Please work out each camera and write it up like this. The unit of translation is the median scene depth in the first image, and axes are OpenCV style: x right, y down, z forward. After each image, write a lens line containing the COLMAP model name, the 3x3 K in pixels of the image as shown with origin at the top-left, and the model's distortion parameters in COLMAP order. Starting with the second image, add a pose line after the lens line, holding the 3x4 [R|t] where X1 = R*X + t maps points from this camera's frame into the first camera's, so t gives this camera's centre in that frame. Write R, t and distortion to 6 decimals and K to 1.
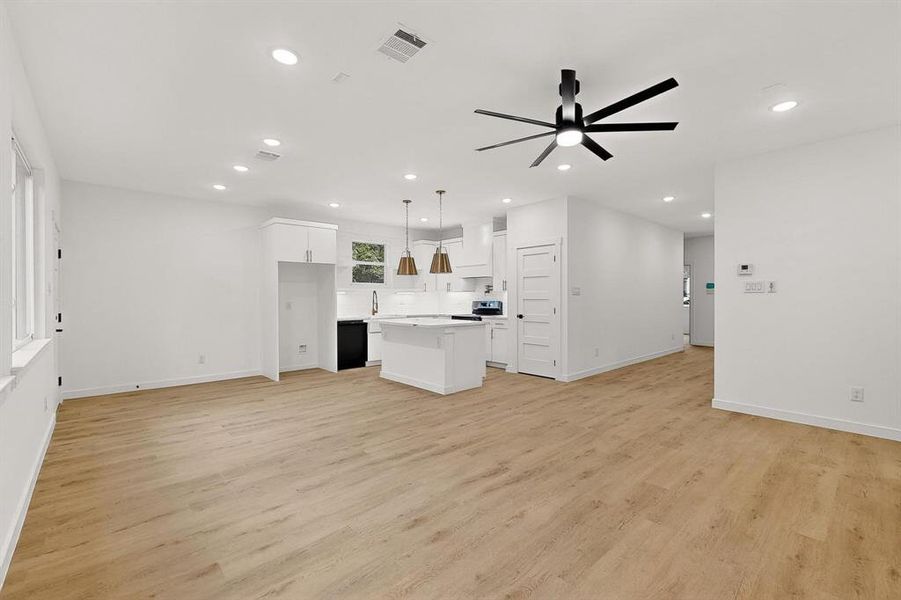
lens RADIAL K [[393.4, 0, 450.5], [0, 393.4, 300.0], [0, 0, 1]] dist [-0.000382, 0.000031]
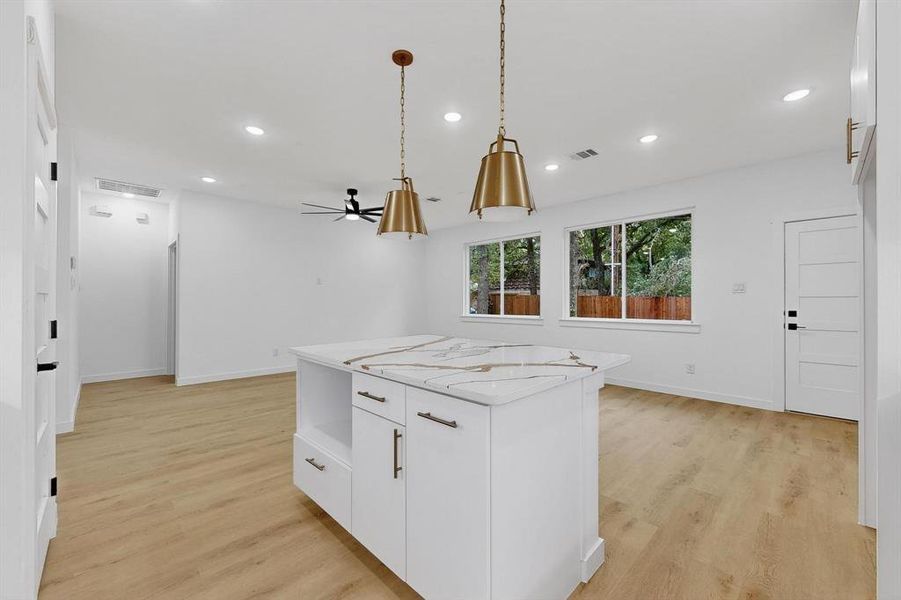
lens RADIAL K [[364.9, 0, 448.4], [0, 364.9, 299.9], [0, 0, 1]] dist [-0.001333, -0.000057]
pose [[-0.999474, 0.003195, -0.032264, -0.057228], [0.003062, 0.999987, 0.004176, 0.002573], [0.032277, 0.004076, -0.999471, 1.317227]]
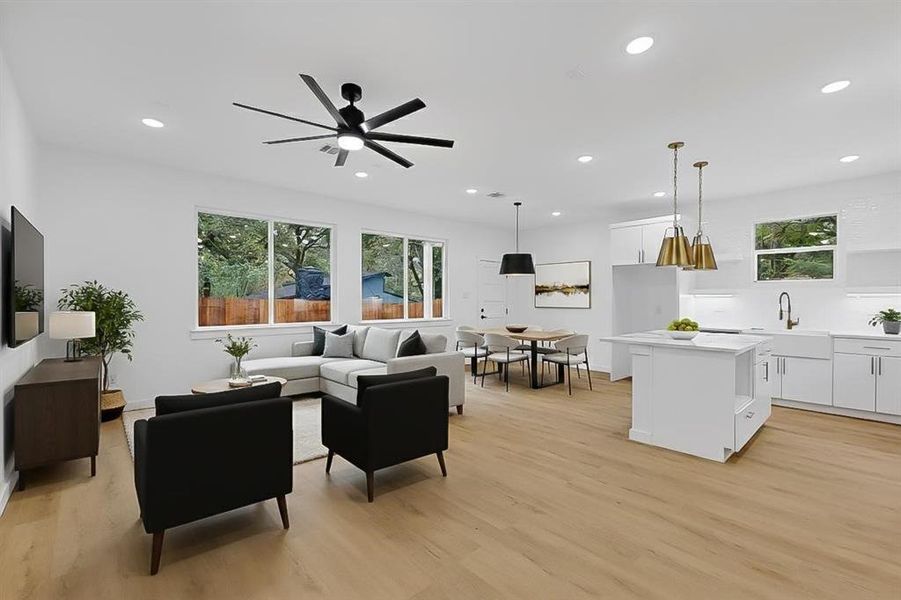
lens RADIAL K [[393.4, 0, 450.5], [0, 393.4, 300.0], [0, 0, 1]] dist [-0.000382, 0.000031]
pose [[0.012320, 0.009116, -0.999883, 0.589234], [-0.013135, 0.999874, 0.008954, -0.011488], [0.999838, 0.013024, 0.012438, 0.565619]]
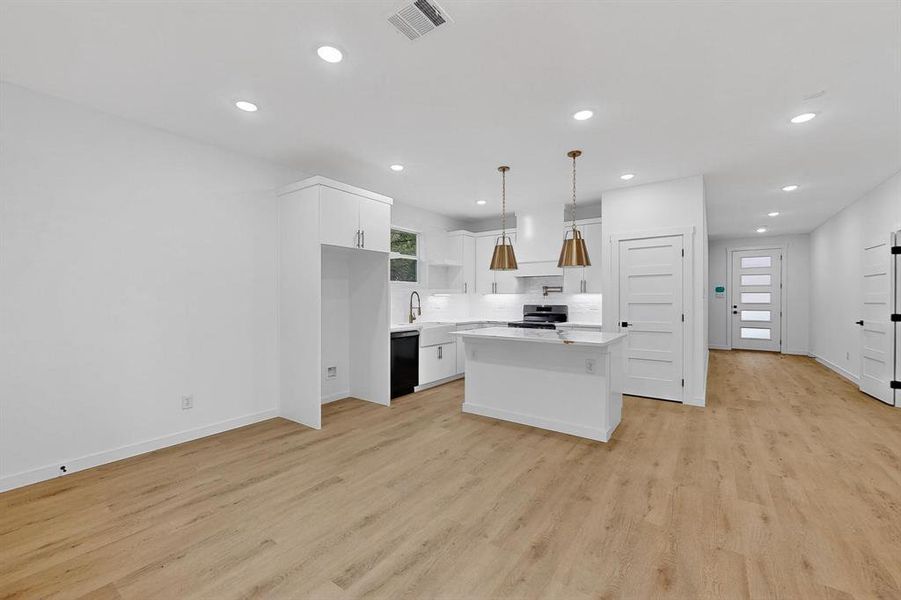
lens RADIAL K [[364.9, 0, 448.4], [0, 364.9, 299.9], [0, 0, 1]] dist [-0.001333, -0.000057]
pose [[0.978747, 0.004231, 0.205029, -0.355422], [-0.002775, 0.999969, -0.007387, -0.002060], [-0.205054, 0.006661, 0.978728, 0.367241]]
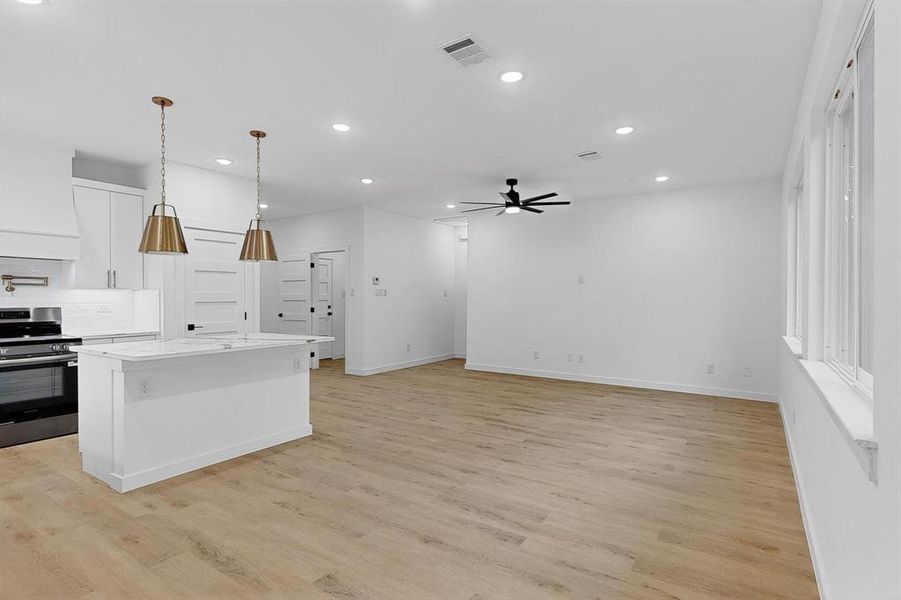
lens RADIAL K [[451.5, 0, 450.5], [0, 451.5, 300.0], [0, 0, 1]] dist [0.001851, -0.000349]
pose [[-0.233250, -0.001699, 0.972415, -0.750128], [0.008737, 0.999954, 0.003843, -0.005125], [-0.972378, 0.009392, -0.233224, 0.804614]]
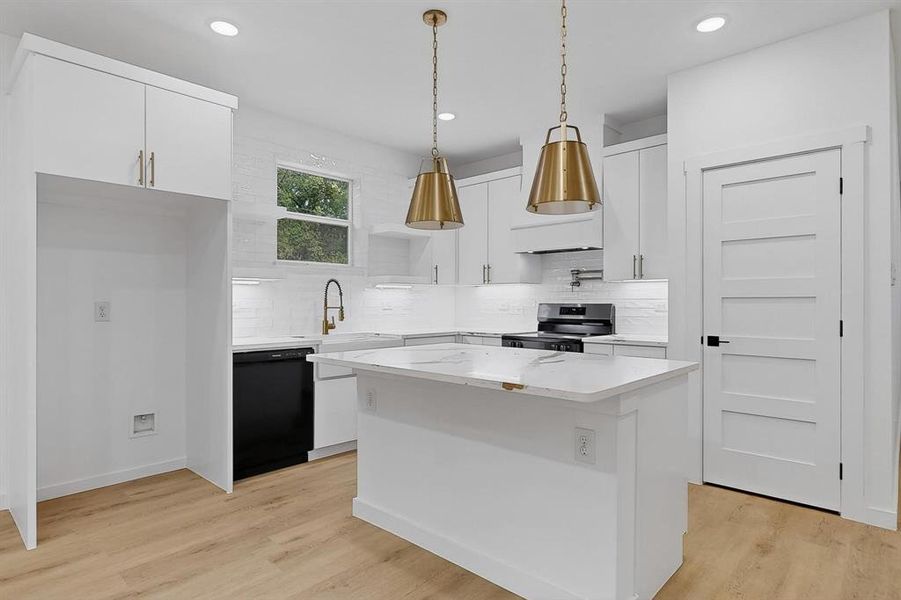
lens RADIAL K [[492.5, 0, 450.5], [0, 492.5, 302.0], [0, 0, 1]] dist [0.000425, 0.001168]
pose [[0.996432, 0.004247, 0.084292, -0.134883], [-0.003581, 0.999961, -0.008056, 0.008361], [-0.084323, 0.007726, 0.996408, 0.571427]]
